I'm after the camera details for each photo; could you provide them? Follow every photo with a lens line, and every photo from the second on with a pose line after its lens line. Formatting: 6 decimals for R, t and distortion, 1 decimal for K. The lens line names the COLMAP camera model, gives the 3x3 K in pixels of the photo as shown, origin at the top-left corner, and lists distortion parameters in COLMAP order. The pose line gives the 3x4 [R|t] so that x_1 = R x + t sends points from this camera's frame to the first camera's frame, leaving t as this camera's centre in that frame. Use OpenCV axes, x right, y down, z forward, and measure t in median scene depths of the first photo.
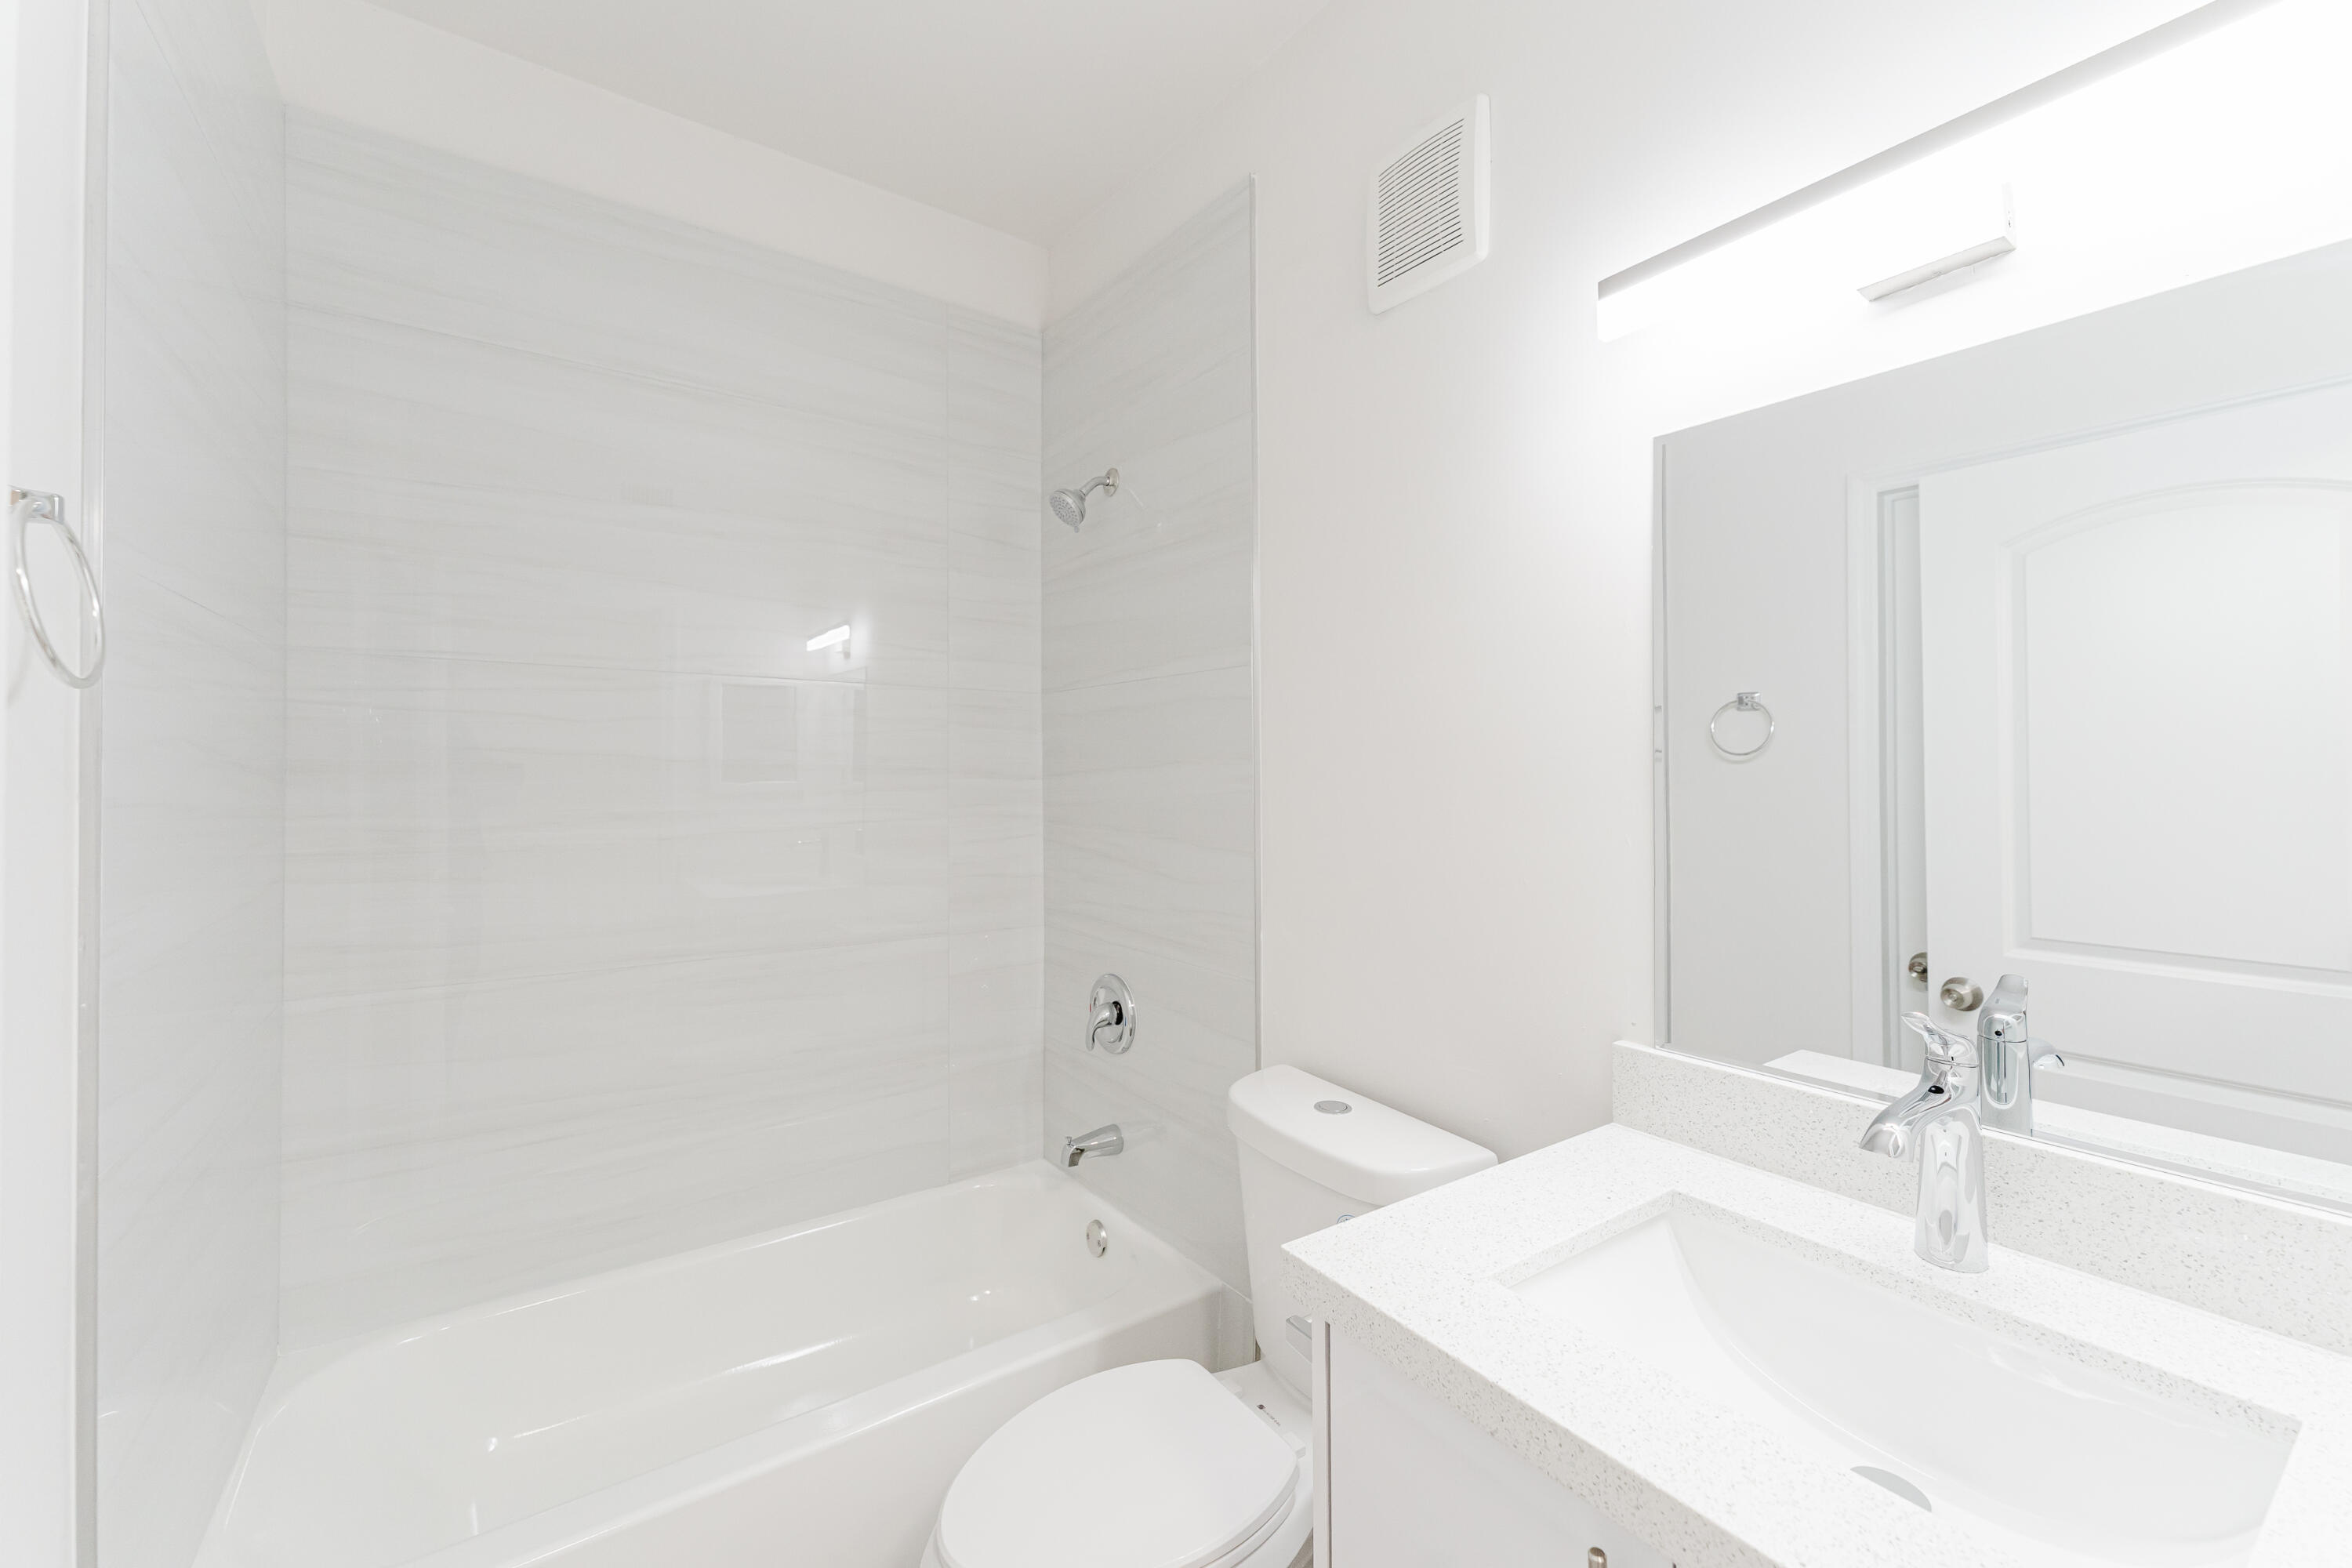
lens RADIAL K [[934.2, 0, 1170.5], [0, 934.2, 771.4], [0, 0, 1]] dist [-0.003602, -0.000054]
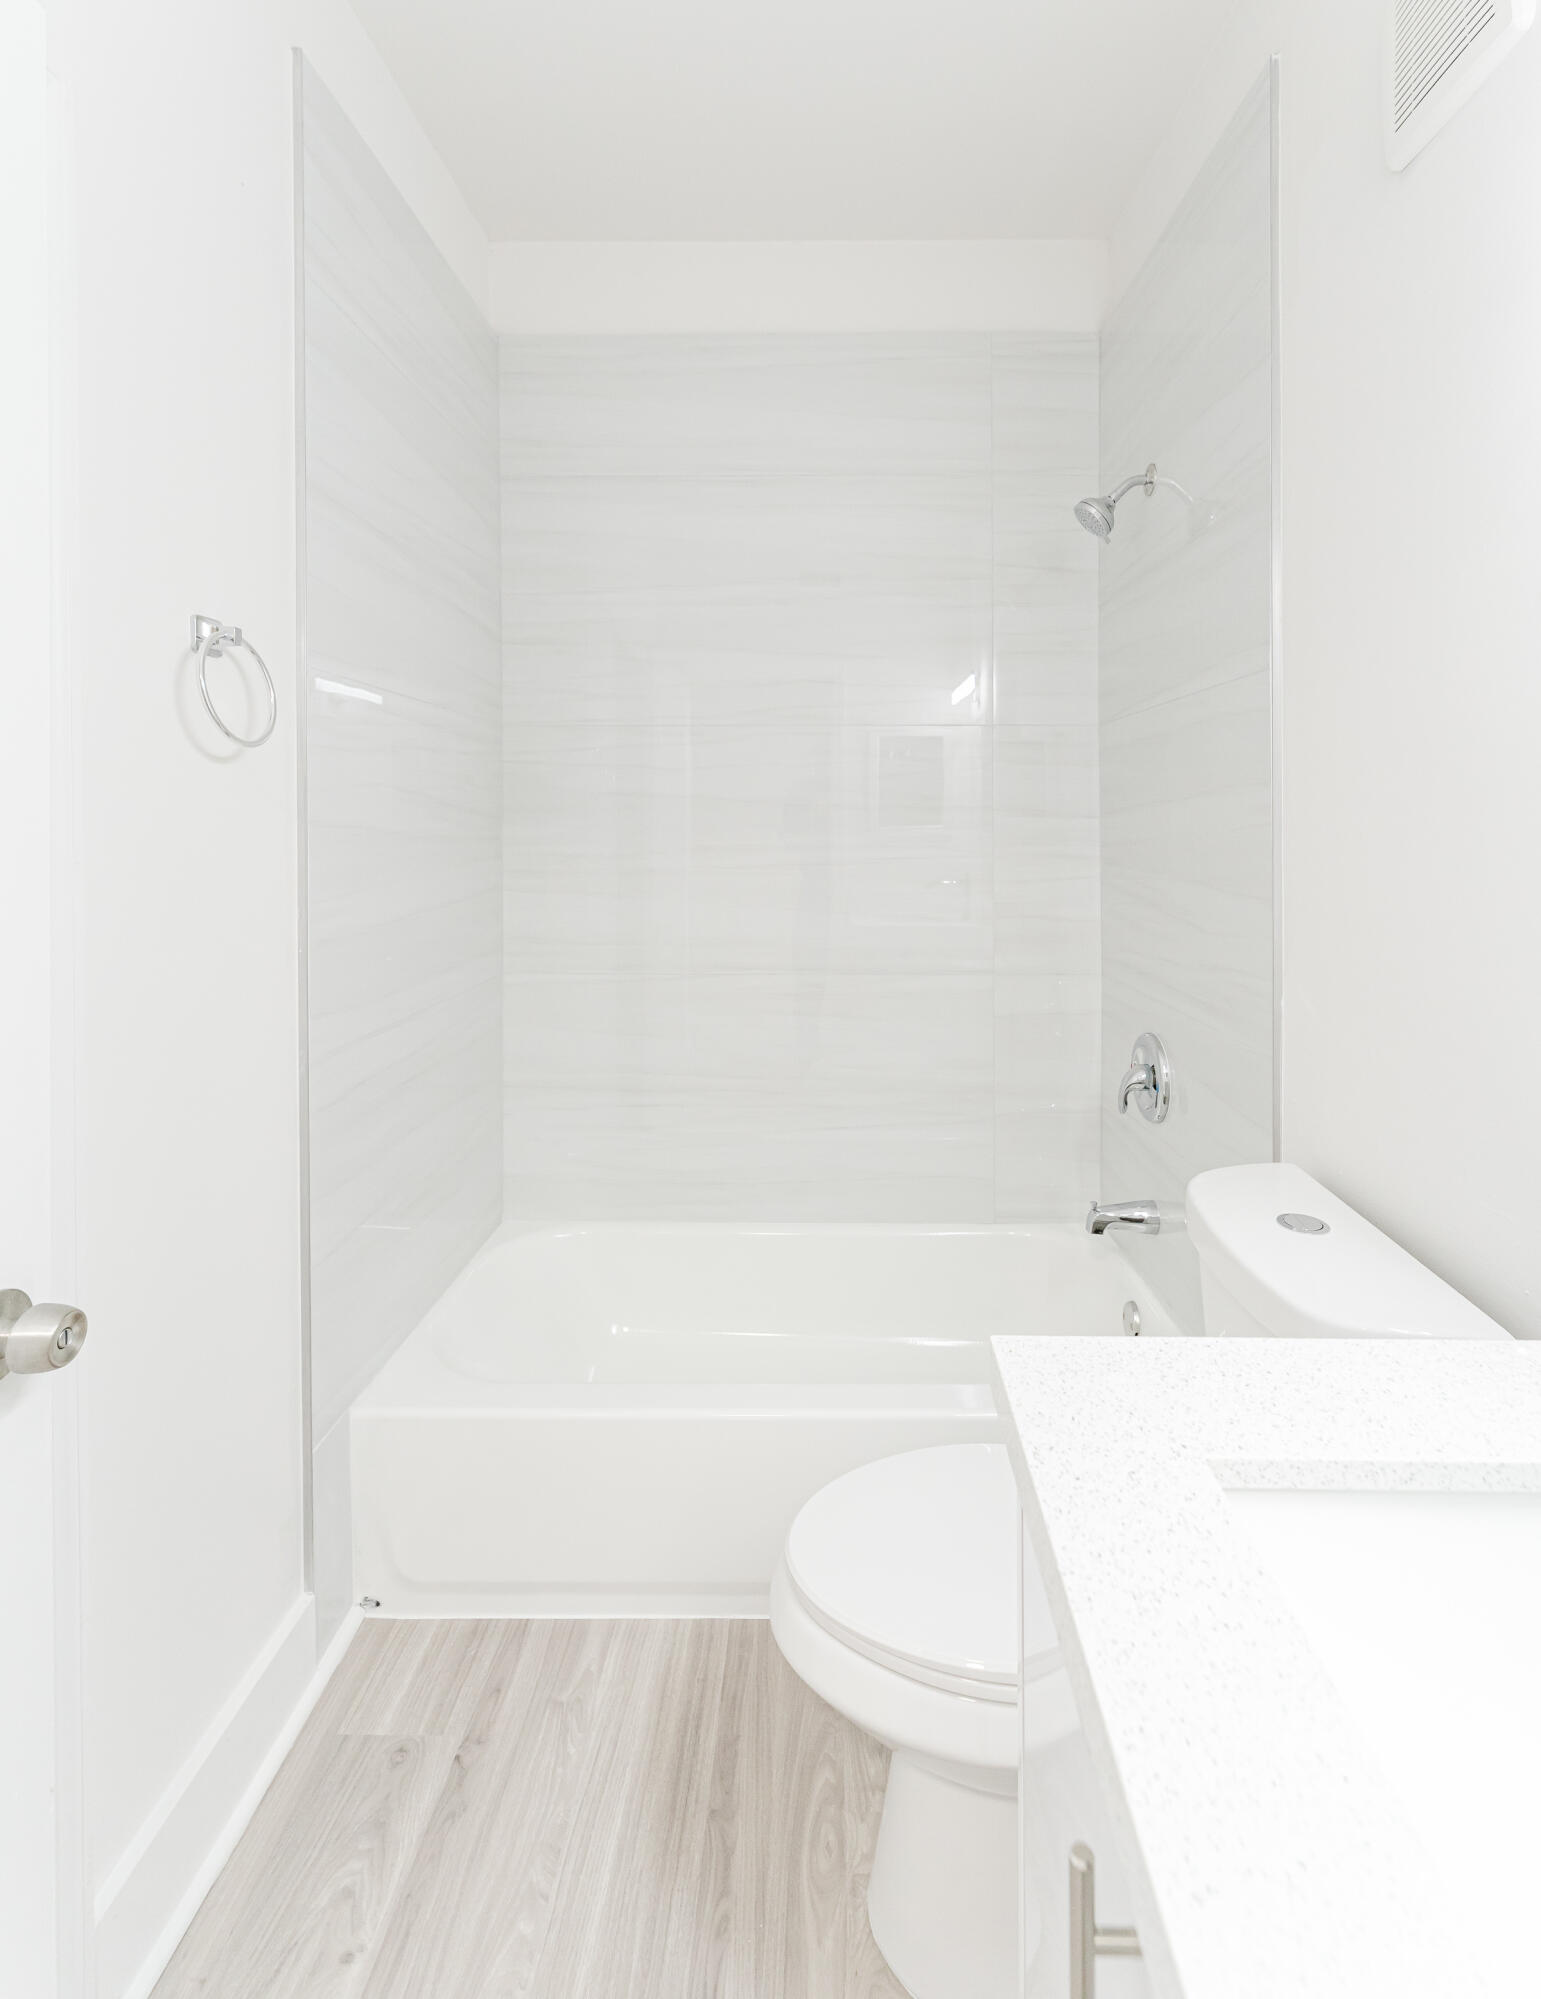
lens RADIAL K [[934.9, 0, 813.4], [0, 934.9, 838.9], [0, 0, 1]] dist [-0.004838, 0.001936]
pose [[0.814784, 0.005585, -0.579737, 0.194032], [0.003958, 0.999877, 0.015196, 0.016424], [0.579751, -0.014676, 0.814662, 0.088125]]
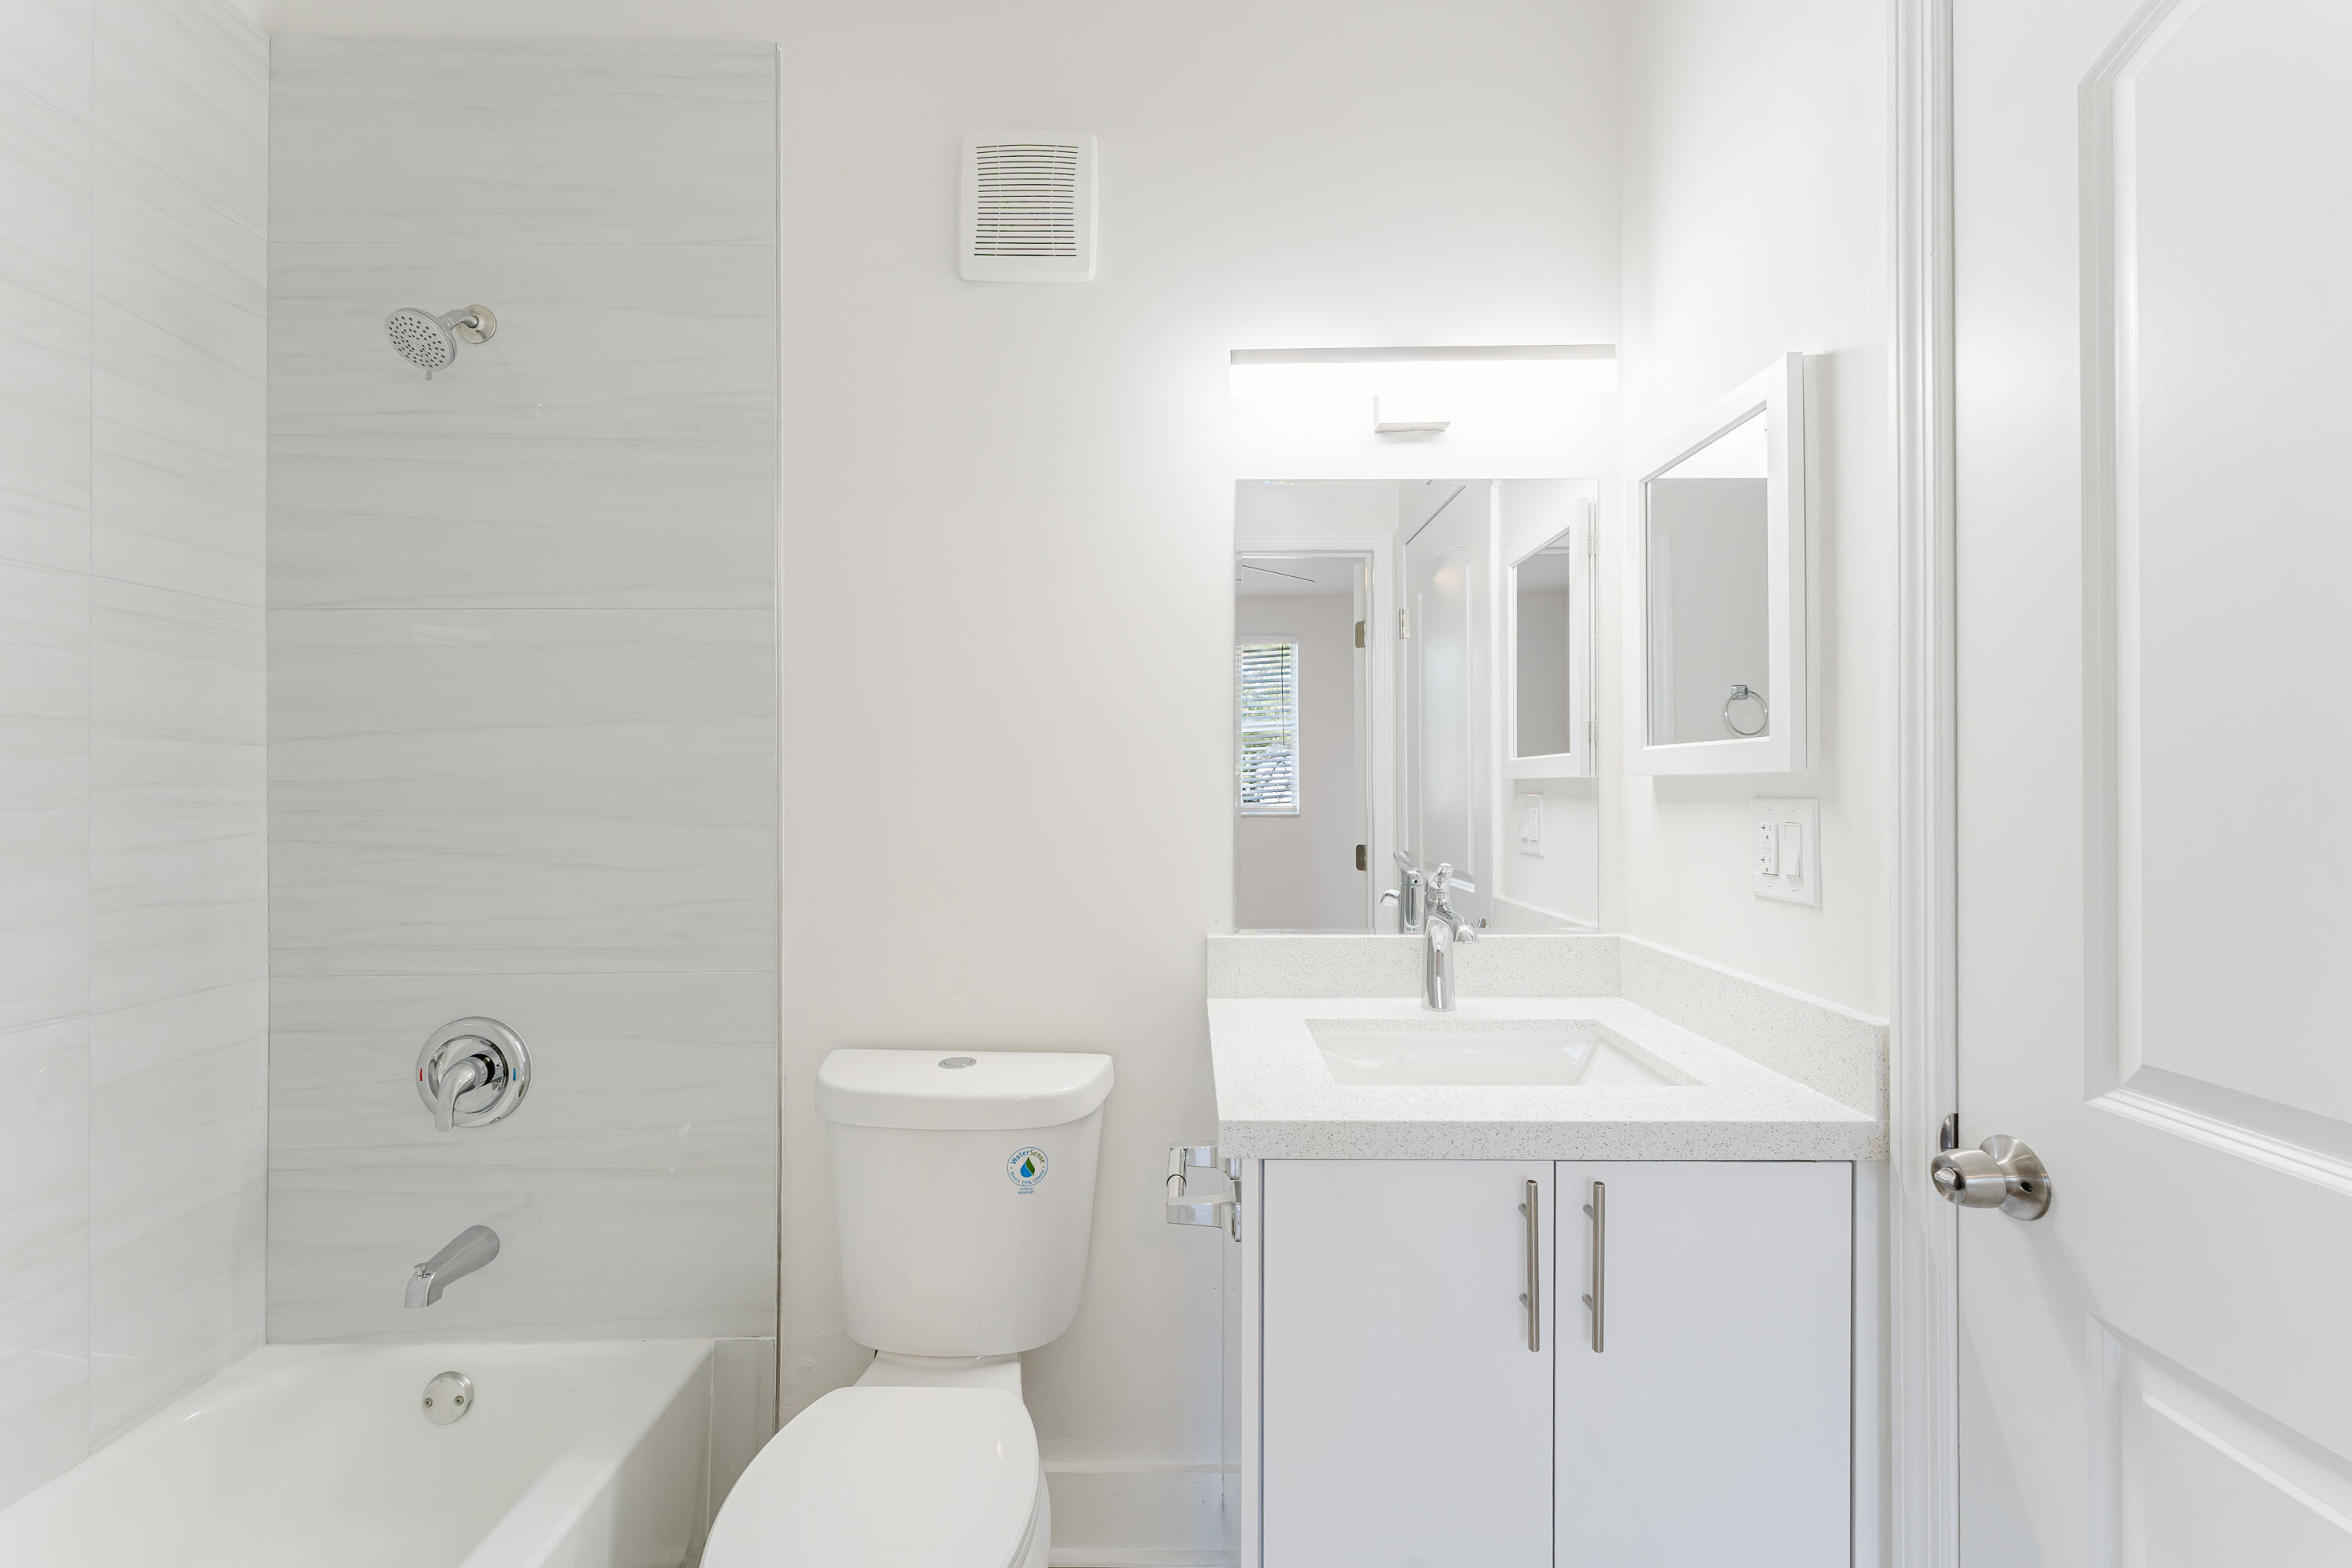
lens RADIAL K [[934.2, 0, 1175.4], [0, 934.2, 784.3], [0, 0, 1]] dist [-0.003602, -0.000054]
pose [[0.581784, -0.010725, 0.813273, -0.333546], [0.003629, 0.999937, 0.010591, 0.034694], [-0.813335, -0.003210, 0.581786, 0.153225]]
